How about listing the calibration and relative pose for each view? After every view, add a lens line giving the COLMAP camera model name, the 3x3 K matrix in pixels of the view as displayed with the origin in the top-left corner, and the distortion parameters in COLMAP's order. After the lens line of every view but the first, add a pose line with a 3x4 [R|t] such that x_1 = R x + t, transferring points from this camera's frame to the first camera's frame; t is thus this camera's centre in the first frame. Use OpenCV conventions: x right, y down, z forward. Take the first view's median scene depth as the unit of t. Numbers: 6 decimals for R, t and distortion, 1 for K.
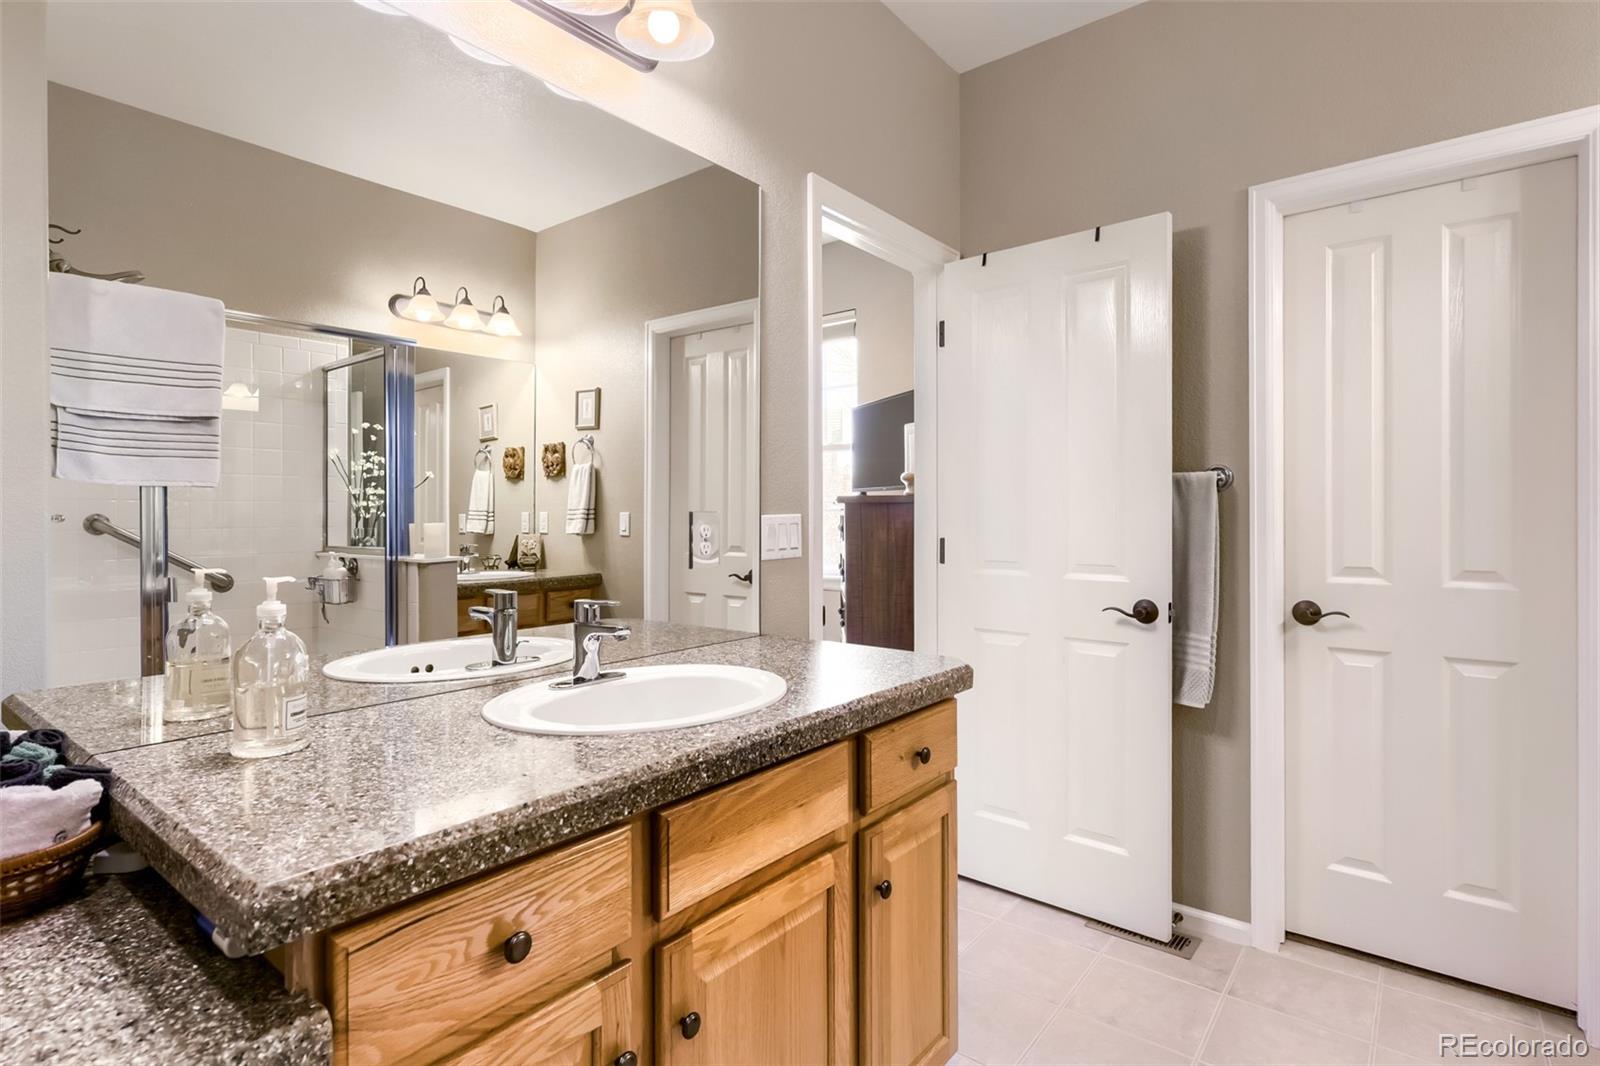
lens RADIAL K [[810.5, 0, 802.2], [0, 810.5, 539.1], [0, 0, 1]] dist [0.002477, 0.000000]
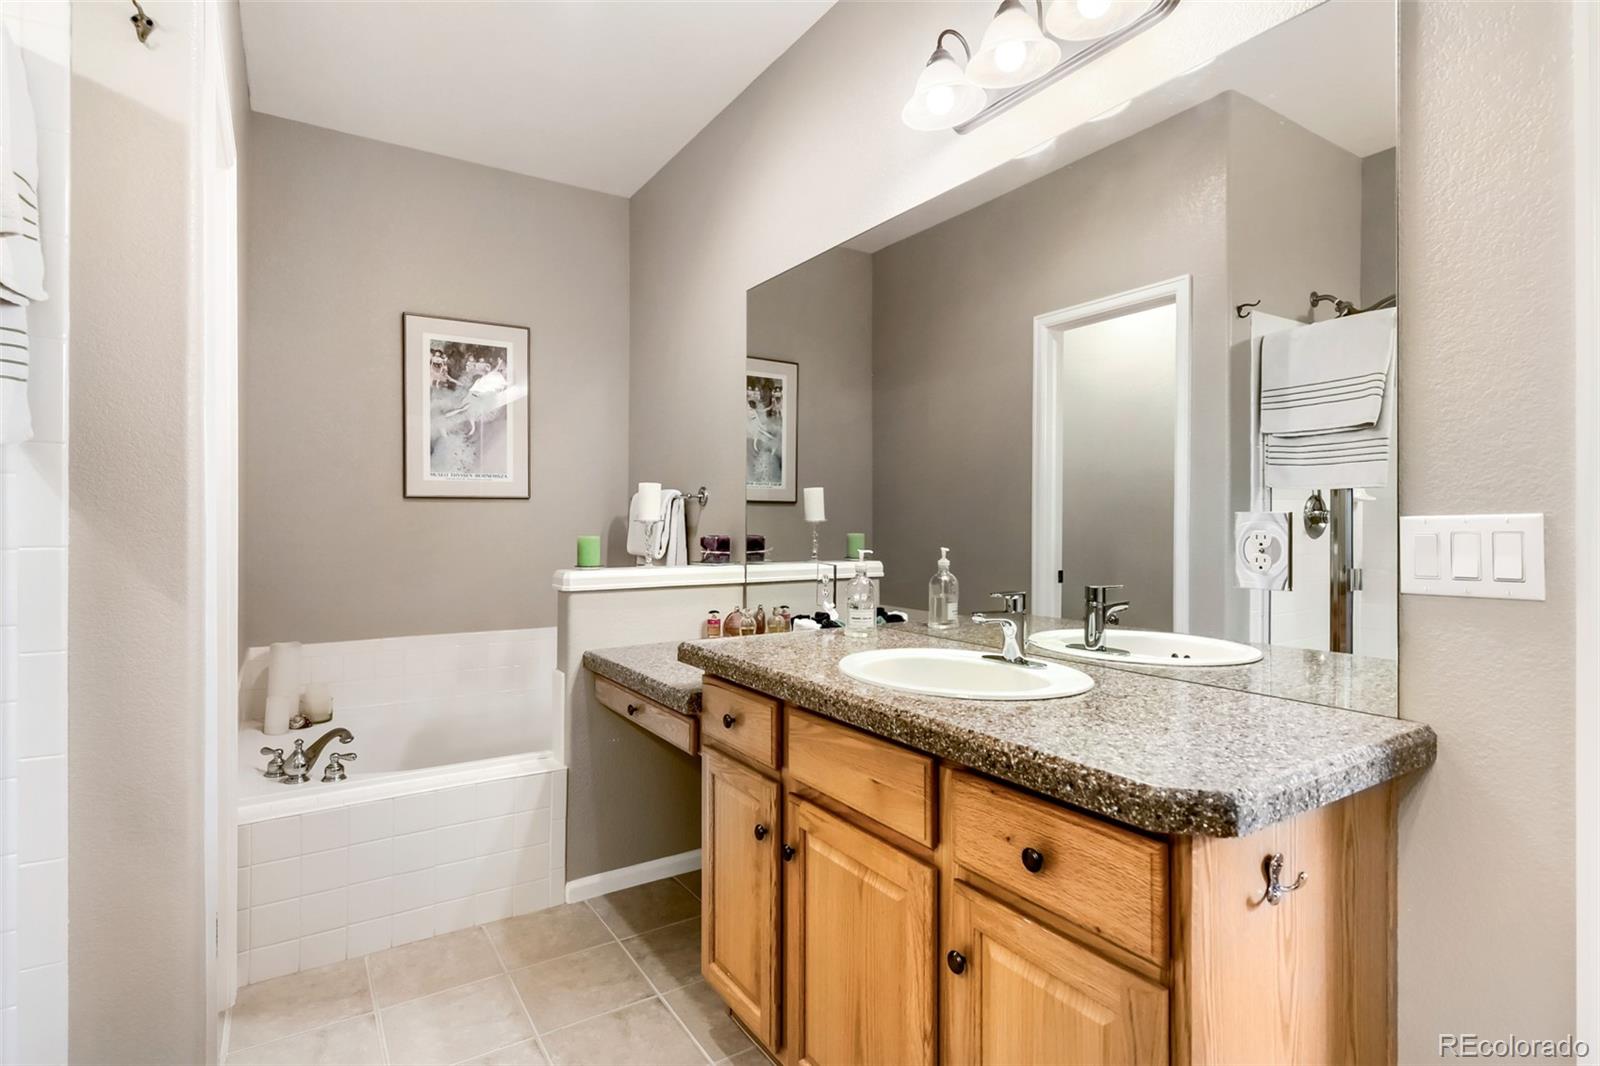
lens RADIAL K [[750.0, 0, 793.7], [0, 750.0, 517.7], [0, 0, 1]] dist [0.000346, -0.000481]
pose [[-0.317174, -0.002088, -0.948365, 0.945420], [-0.022177, 0.999740, 0.005216, -0.033784], [0.948108, 0.022686, -0.317138, 1.132133]]
